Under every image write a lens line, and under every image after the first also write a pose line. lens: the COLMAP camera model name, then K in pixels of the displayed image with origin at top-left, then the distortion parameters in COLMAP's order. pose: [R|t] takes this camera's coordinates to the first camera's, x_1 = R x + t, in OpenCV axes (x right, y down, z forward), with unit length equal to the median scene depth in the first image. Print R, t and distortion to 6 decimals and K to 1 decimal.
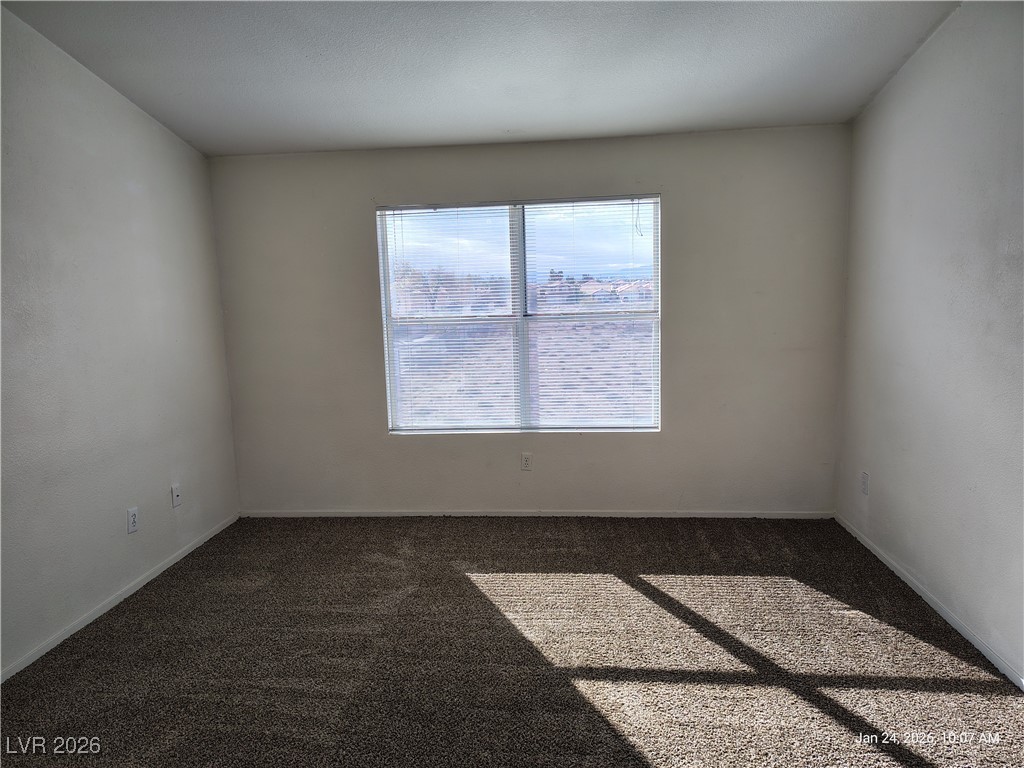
lens RADIAL K [[694.9, 0, 510.3], [0, 694.9, 384.6], [0, 0, 1]] dist [0.031729, -0.043703]
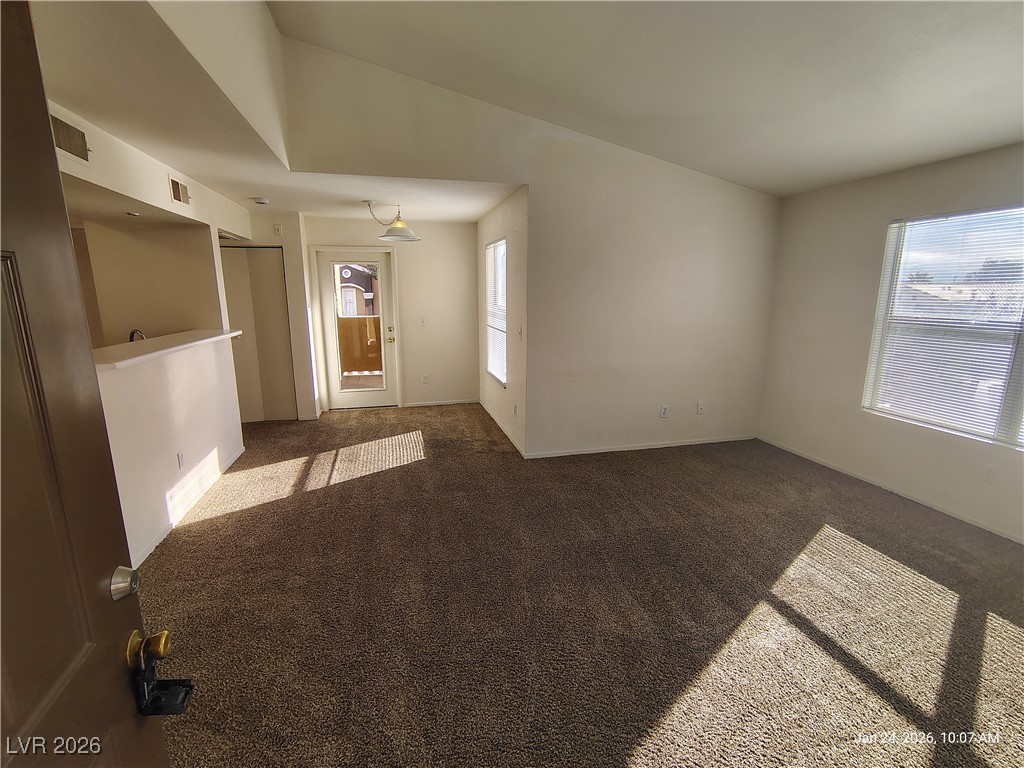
lens RADIAL K [[474.7, 0, 511.5], [0, 474.7, 391.1], [0, 0, 1]] dist [-0.010872, -0.000016]
pose [[0.328347, 0.225726, -0.917189, 0.481464], [-0.136839, 0.972149, 0.190265, -0.045532], [0.934593, 0.063034, 0.350090, 0.164043]]
